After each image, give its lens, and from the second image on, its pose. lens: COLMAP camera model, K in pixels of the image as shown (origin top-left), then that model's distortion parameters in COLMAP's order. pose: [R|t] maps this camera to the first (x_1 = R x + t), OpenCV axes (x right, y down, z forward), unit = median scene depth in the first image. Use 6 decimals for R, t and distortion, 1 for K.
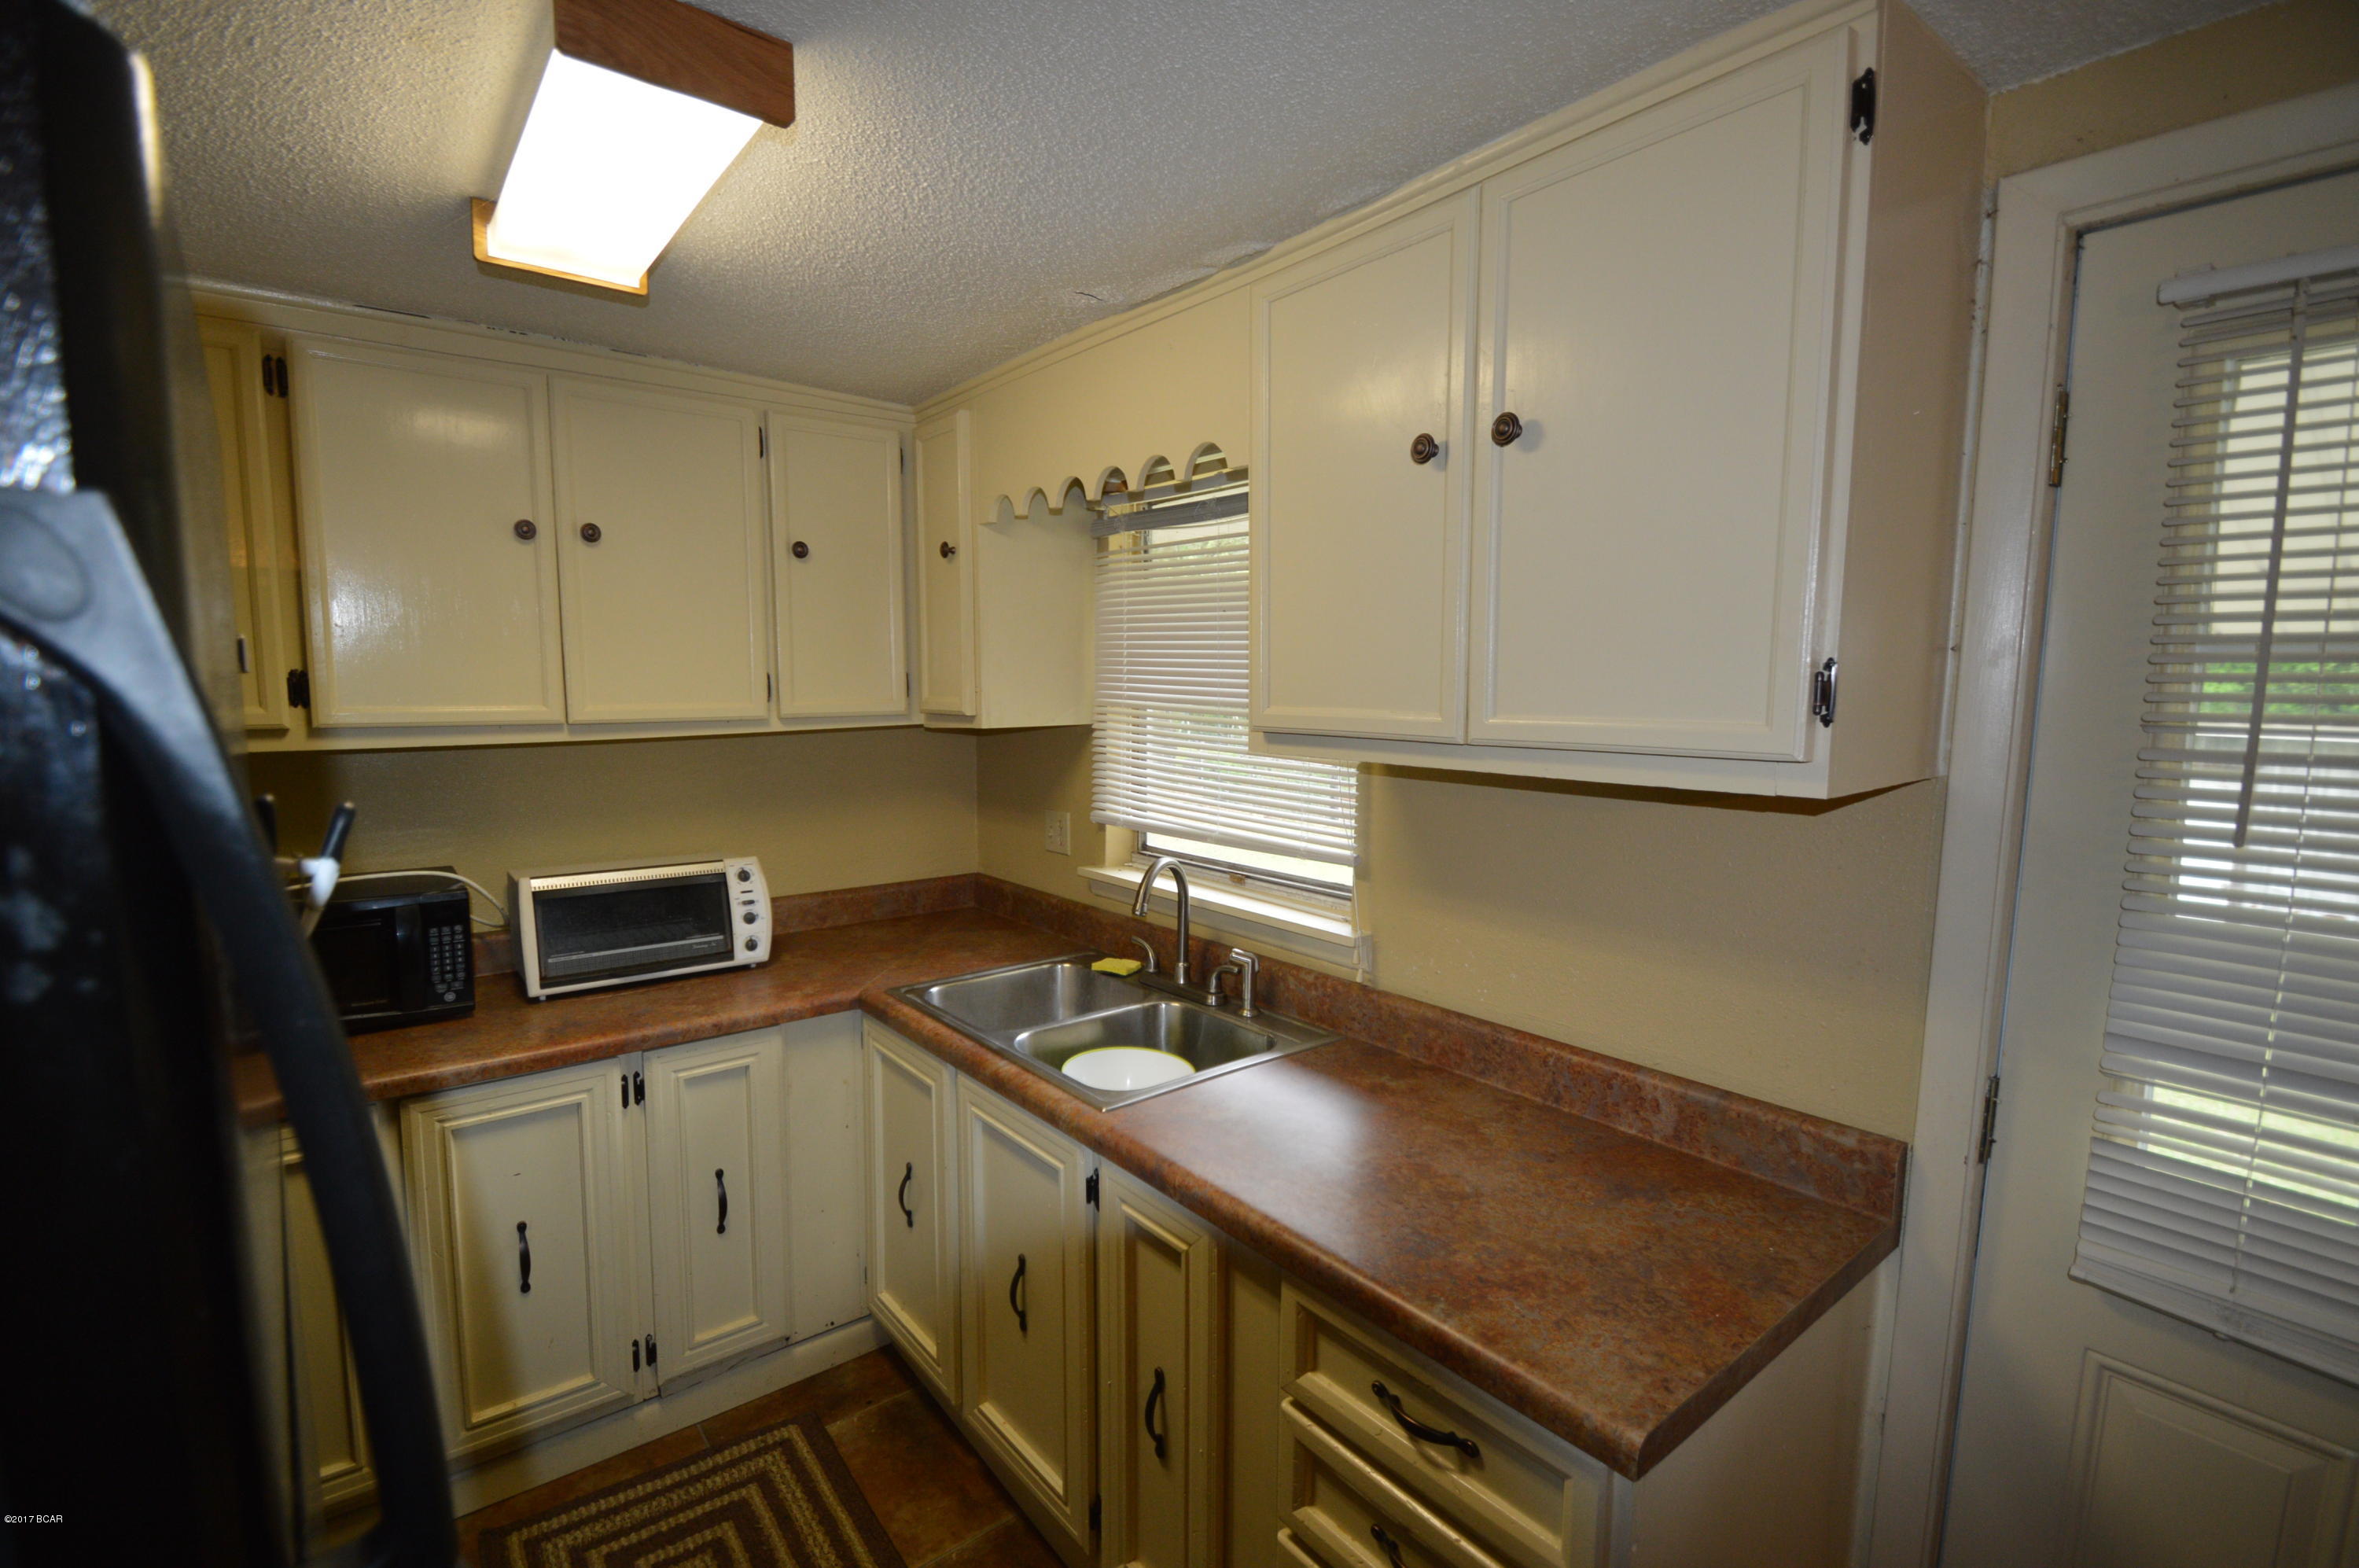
lens RADIAL K [[1055.6, 0, 1153.1], [0, 1055.6, 796.3], [0, 0, 1]] dist [0.021906, -0.020528]
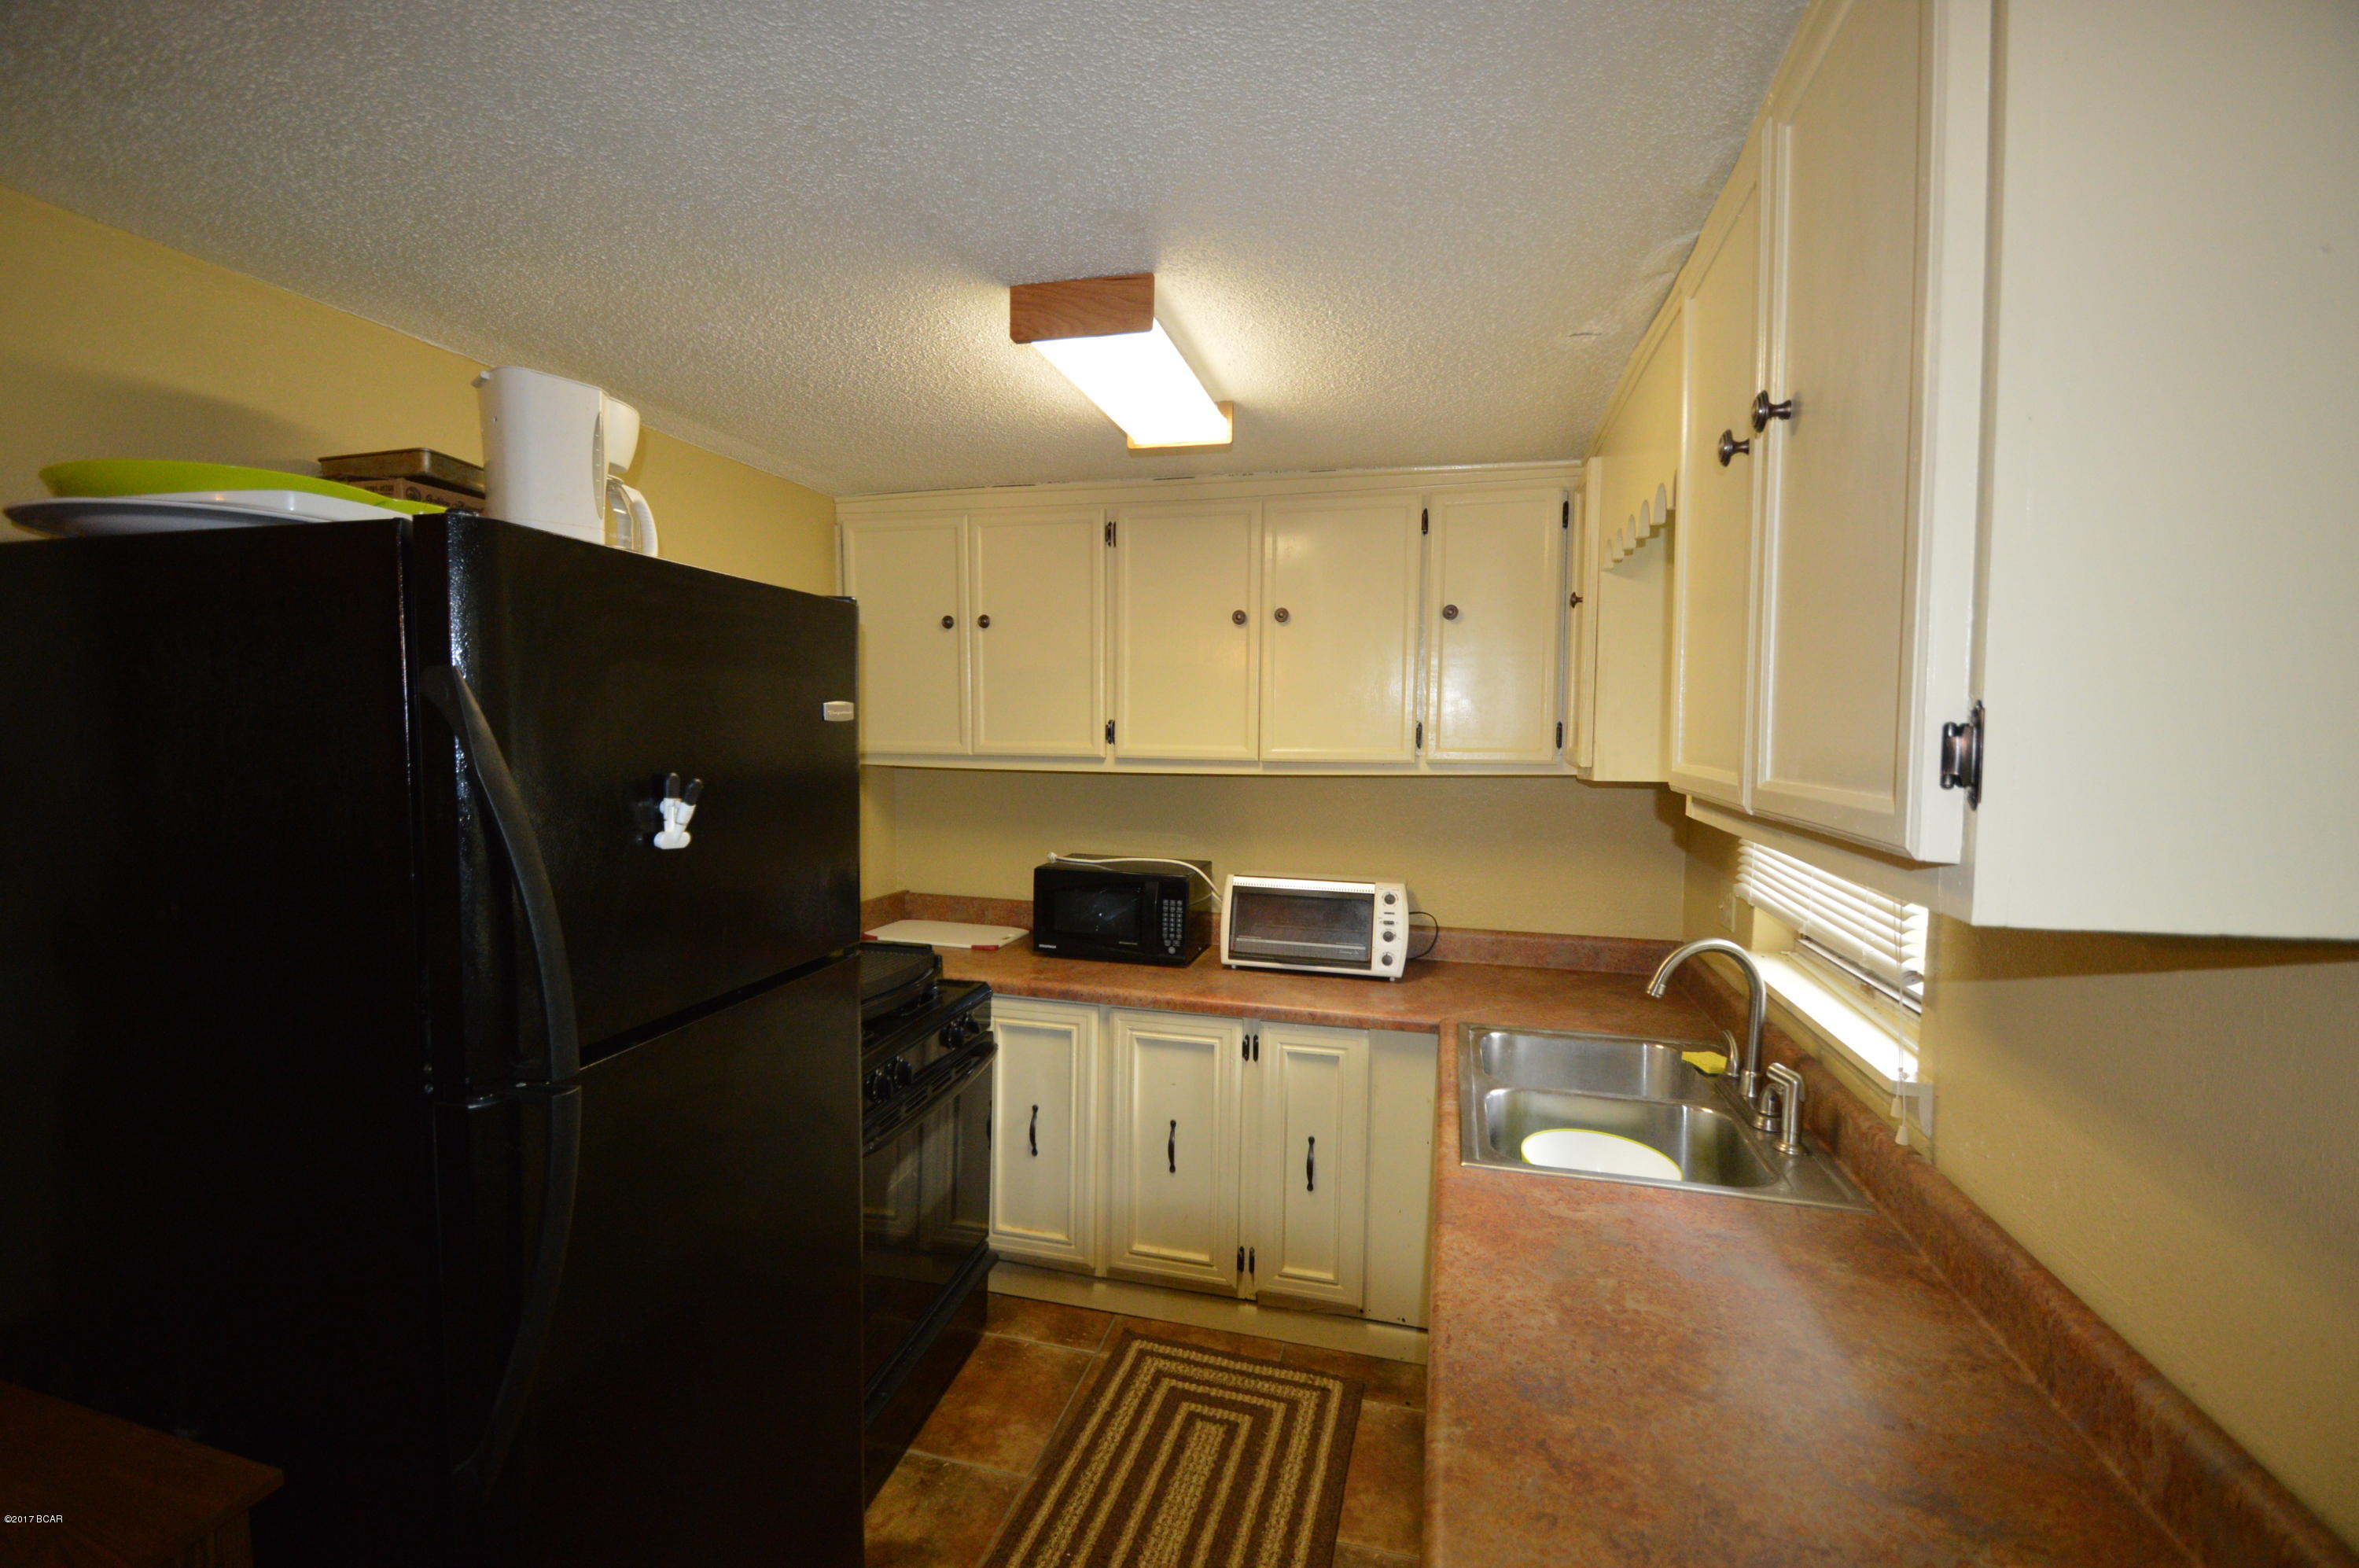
lens RADIAL K [[1055.6, 0, 1153.1], [0, 1055.6, 796.3], [0, 0, 1]] dist [0.021906, -0.020528]
pose [[0.594881, 0.057943, -0.801723, 0.423986], [-0.095426, 0.995436, 0.001136, -0.014283], [0.798129, 0.075829, 0.597695, 0.117295]]
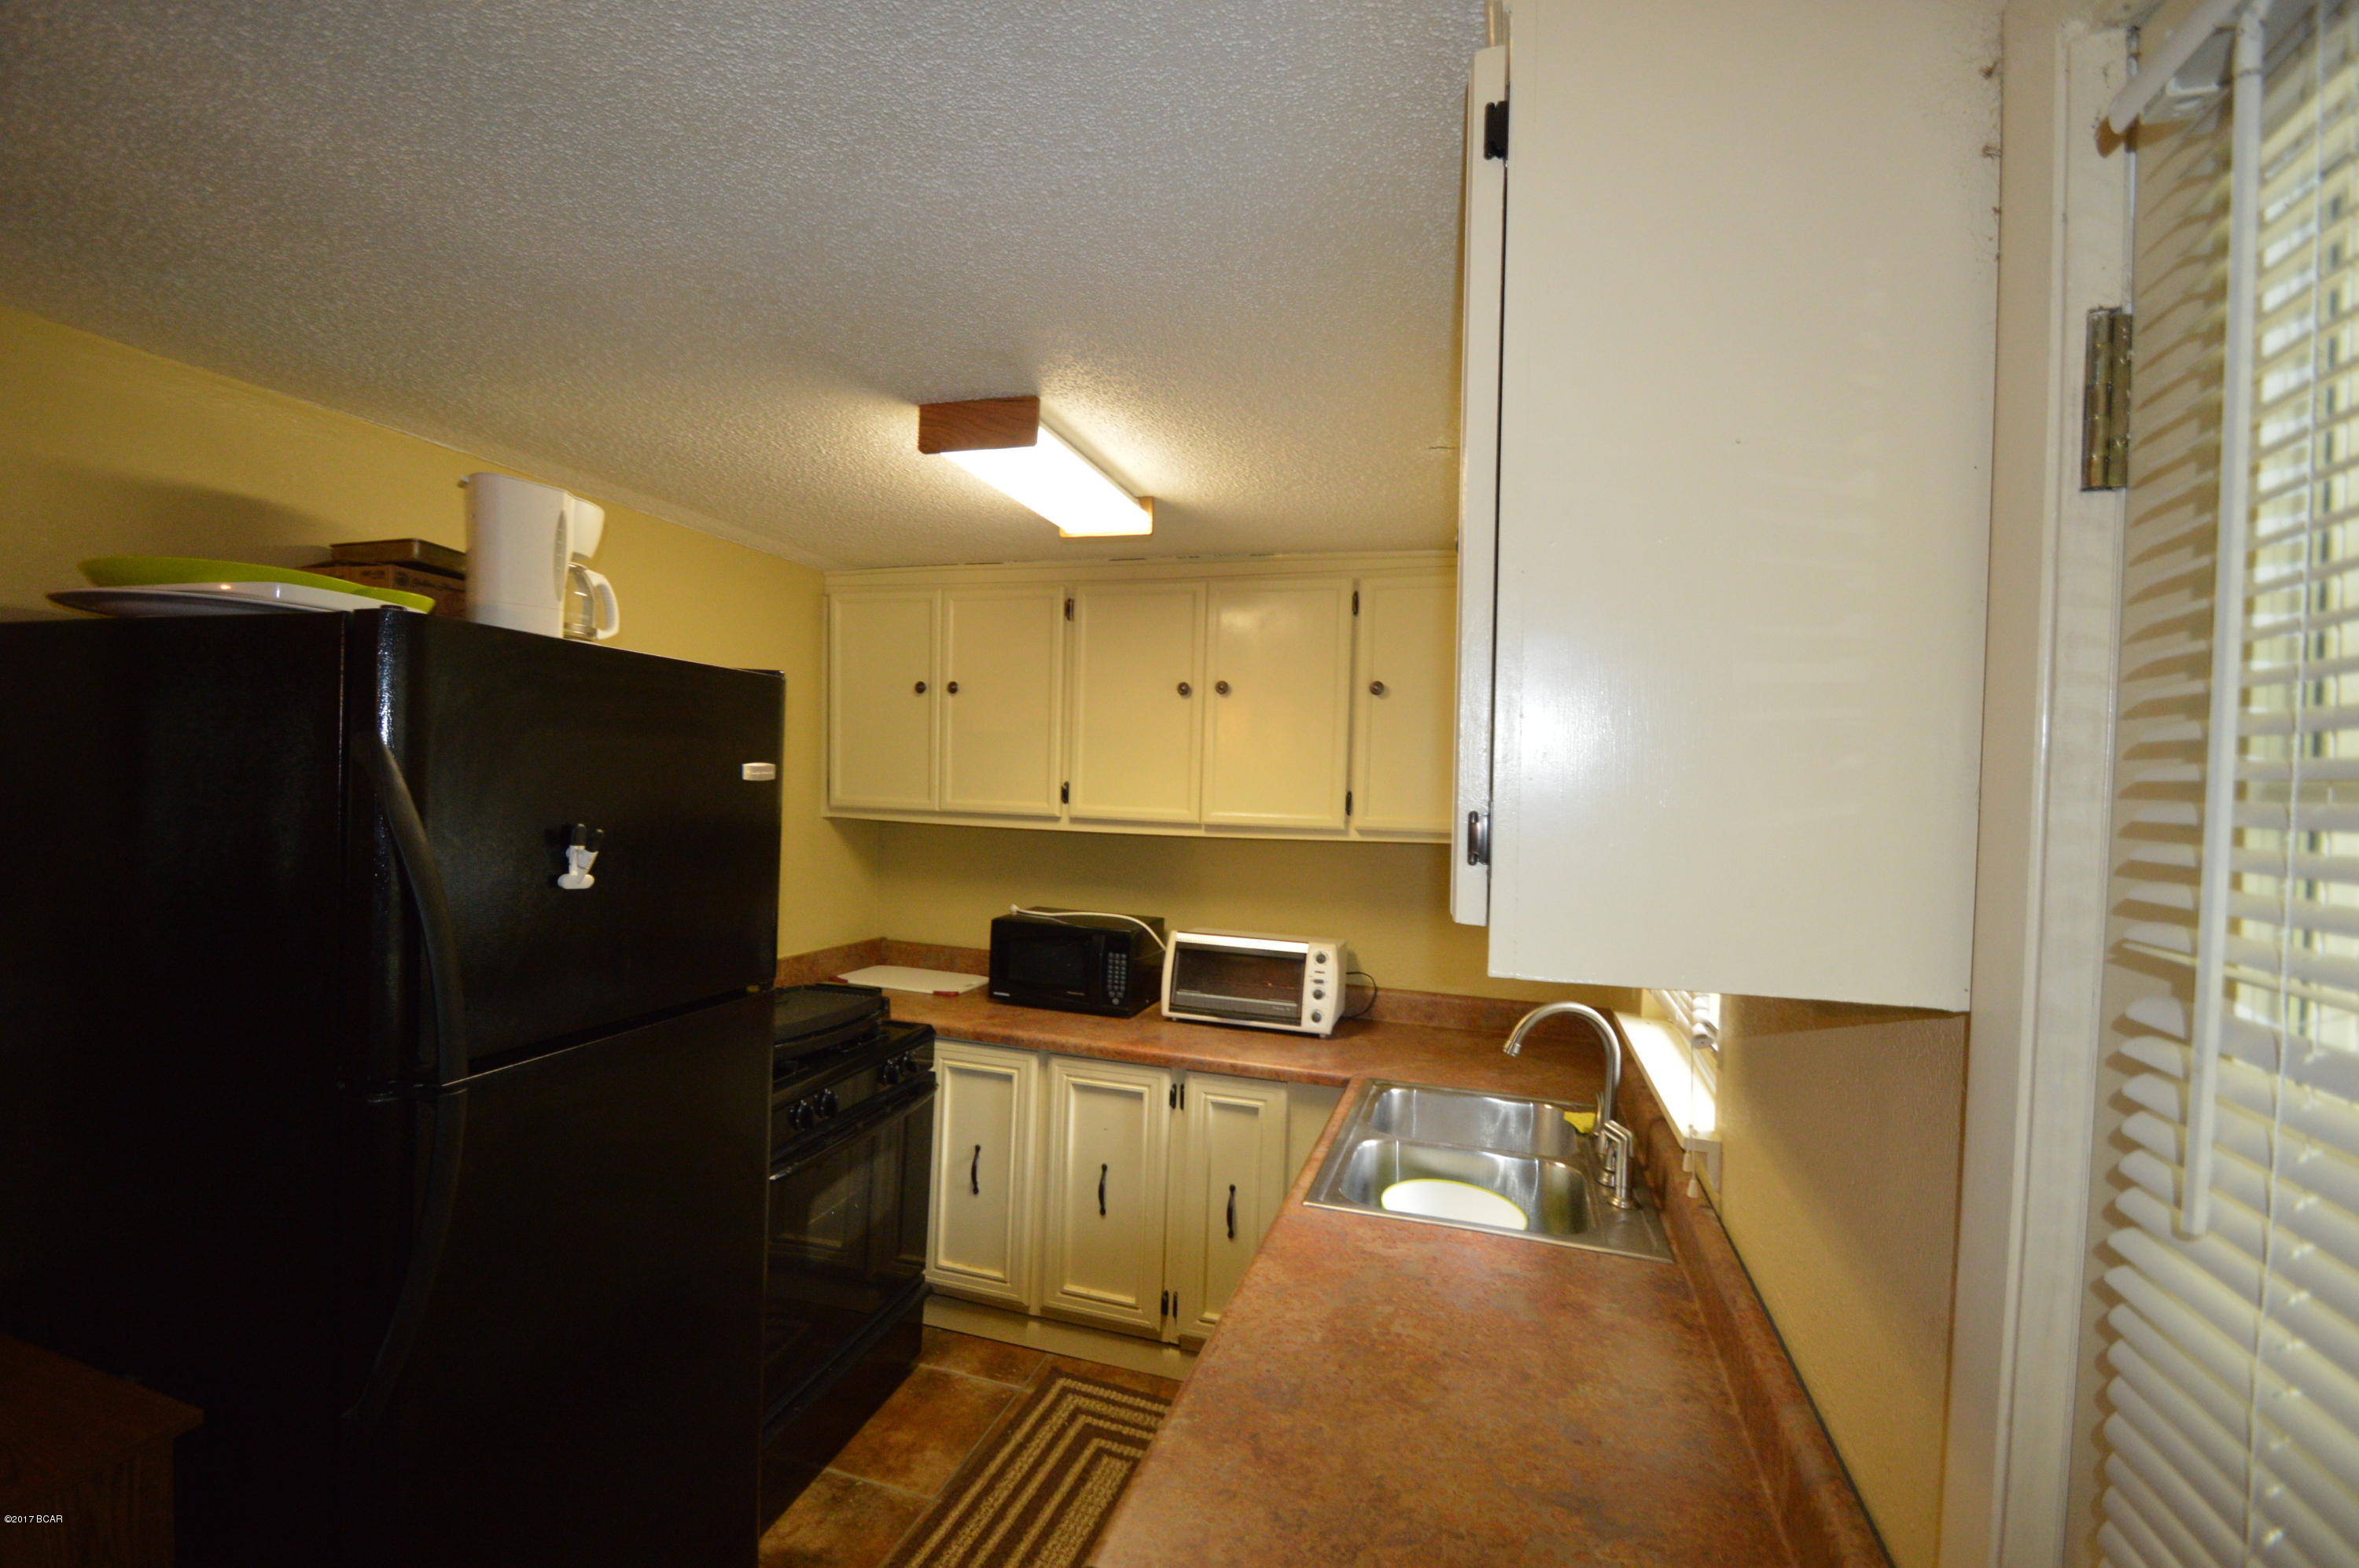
lens RADIAL K [[1055.6, 0, 1153.1], [0, 1055.6, 796.3], [0, 0, 1]] dist [0.021906, -0.020528]
pose [[0.553813, 0.027481, -0.832188, 0.569166], [-0.120786, 0.991535, -0.047639, -0.030897], [0.823834, 0.126900, 0.552444, 0.180148]]
